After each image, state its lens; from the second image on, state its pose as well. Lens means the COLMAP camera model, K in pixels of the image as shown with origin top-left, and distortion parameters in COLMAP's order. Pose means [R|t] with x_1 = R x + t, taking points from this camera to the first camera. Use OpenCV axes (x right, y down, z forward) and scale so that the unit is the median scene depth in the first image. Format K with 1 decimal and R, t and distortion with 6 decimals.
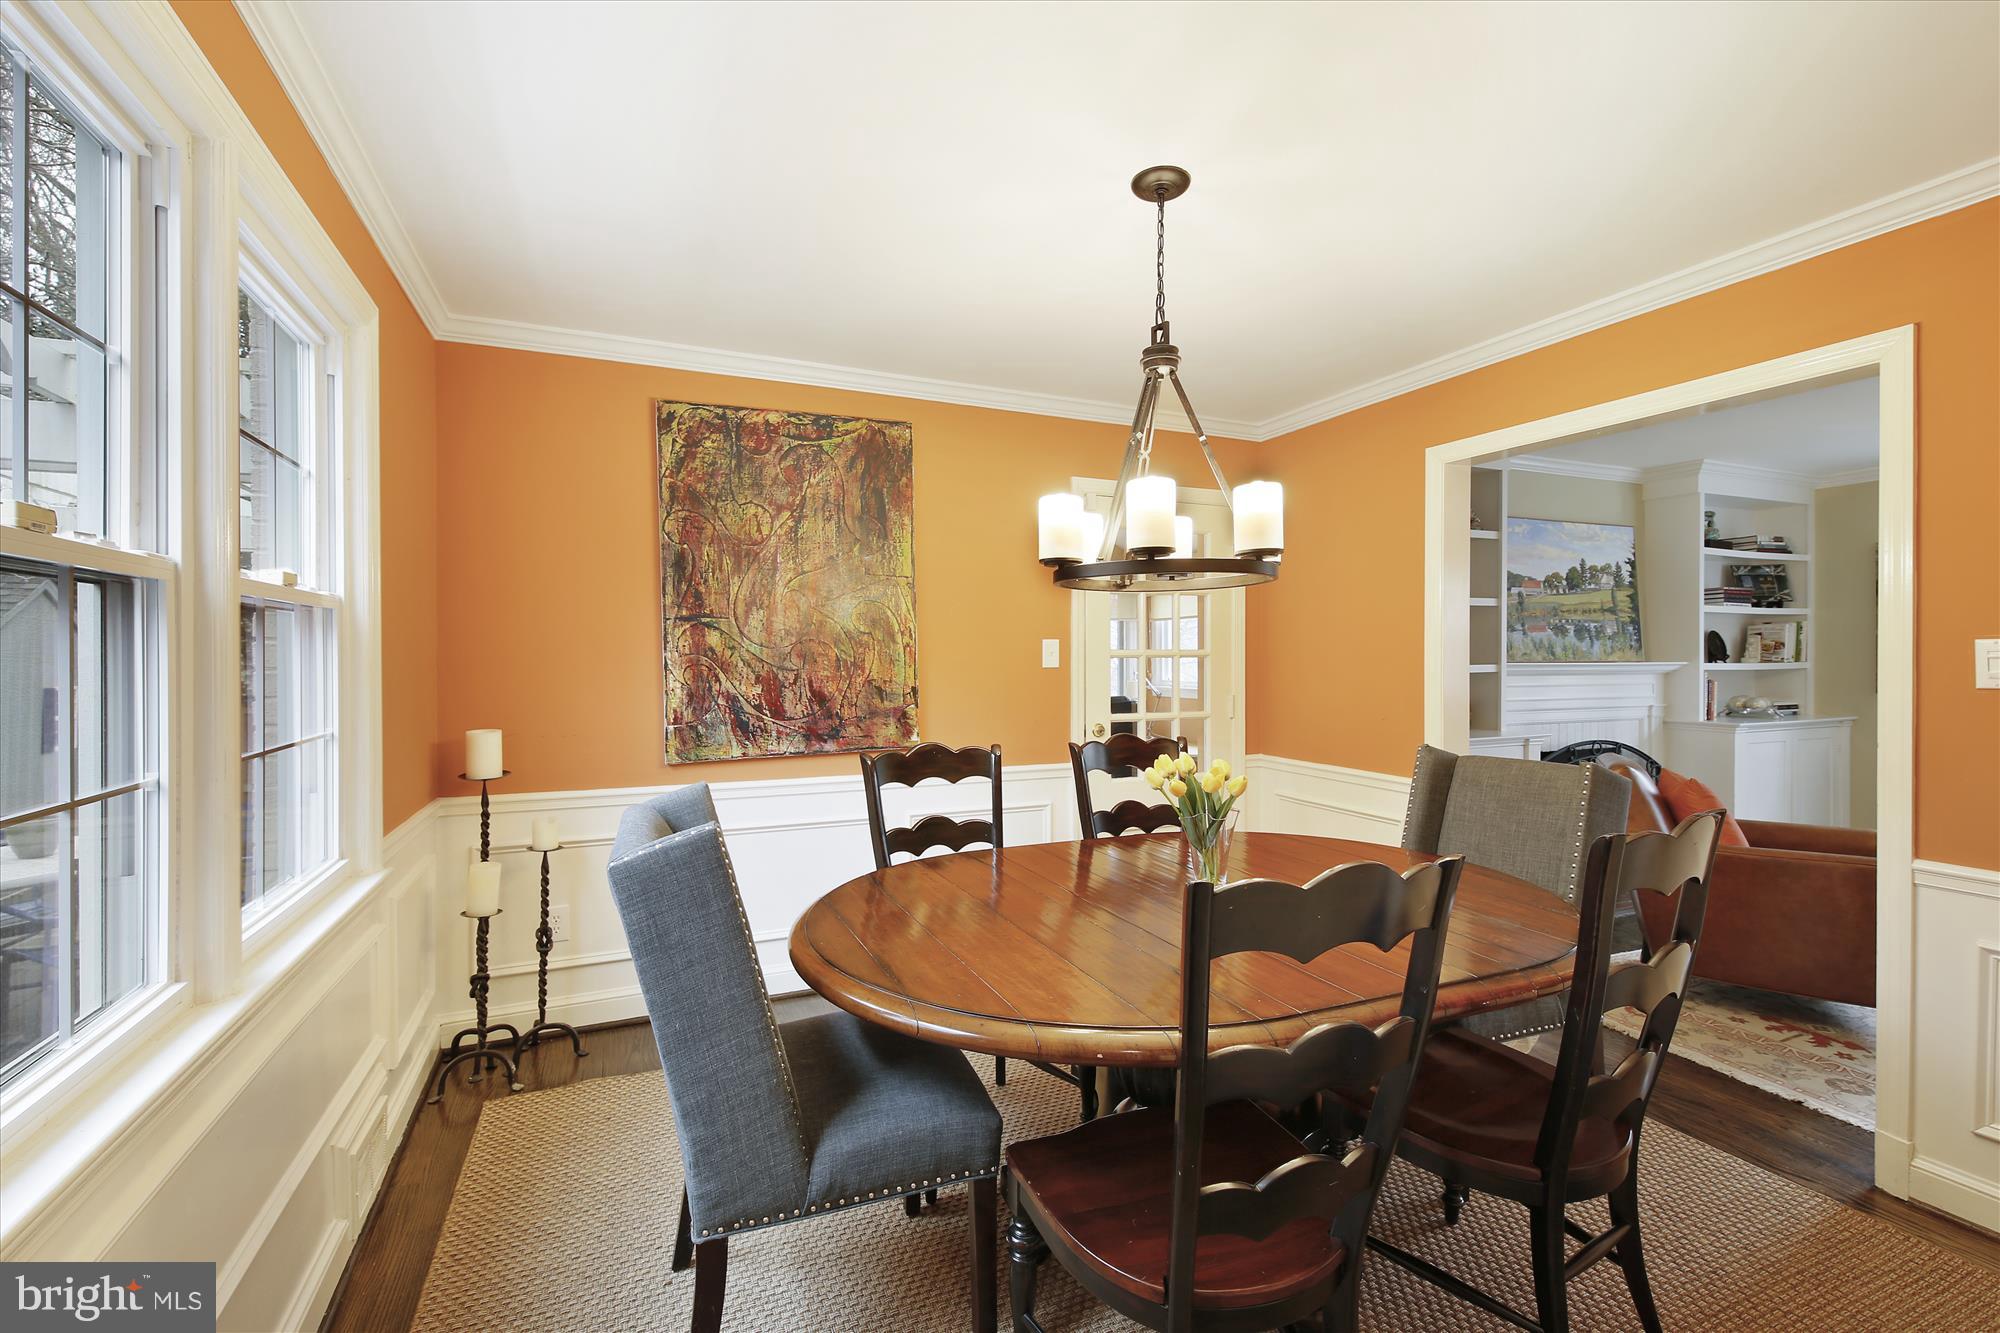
lens RADIAL K [[861.7, 0, 981.8], [0, 861.7, 663.3], [0, 0, 1]] dist [-0.014880, -0.001988]
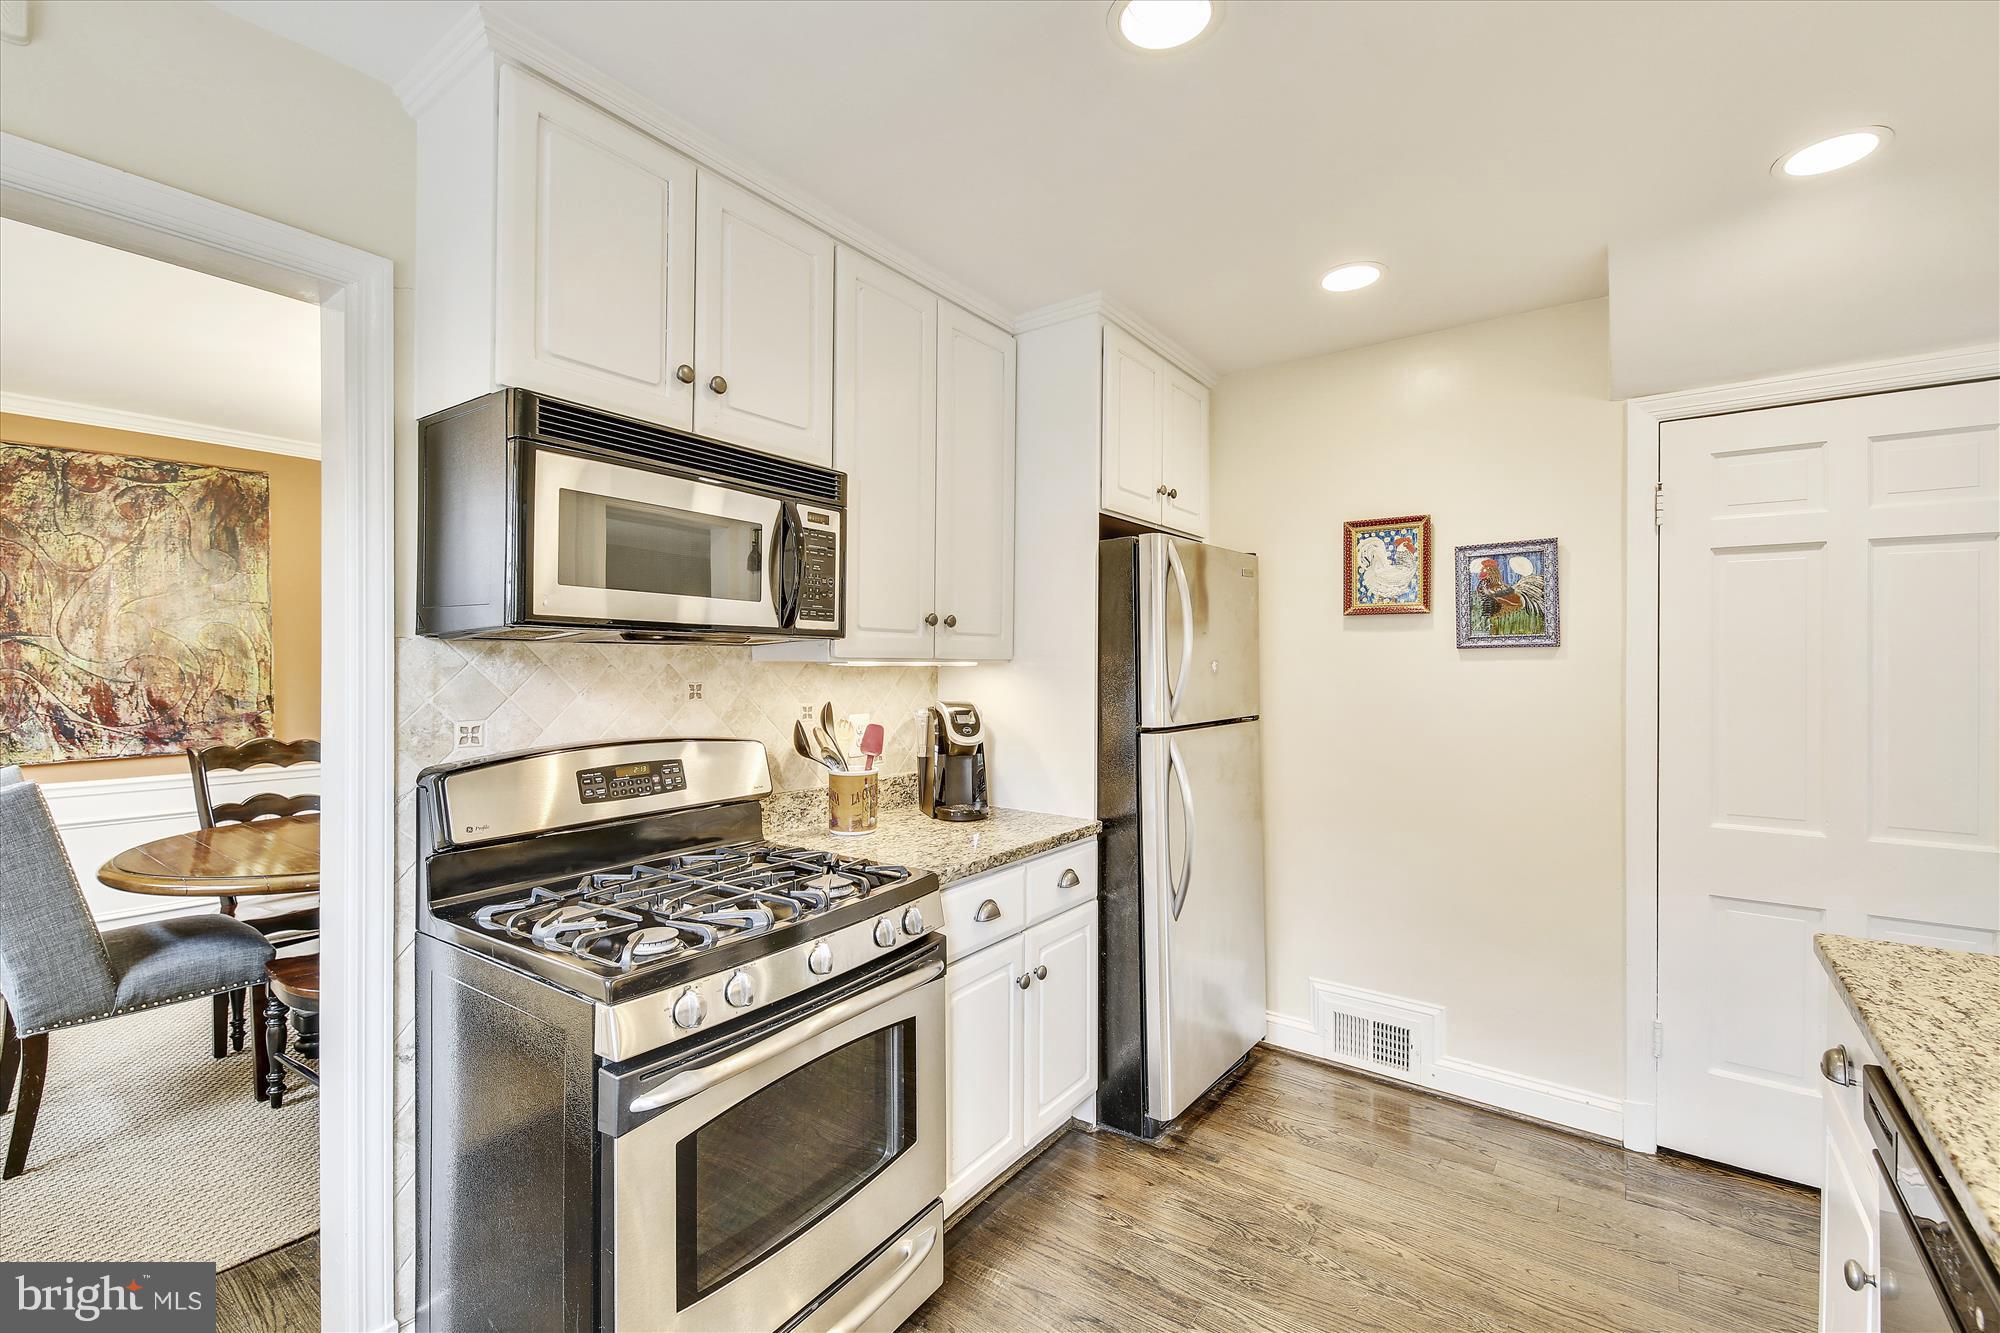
lens RADIAL K [[861.7, 0, 1017.0], [0, 861.7, 663.3], [0, 0, 1]] dist [-0.014880, -0.001988]
pose [[0.842053, 0.008570, 0.539327, 0.168945], [-0.007071, 0.999963, -0.004849, -0.020247], [-0.539349, 0.000270, 0.842082, -0.581540]]
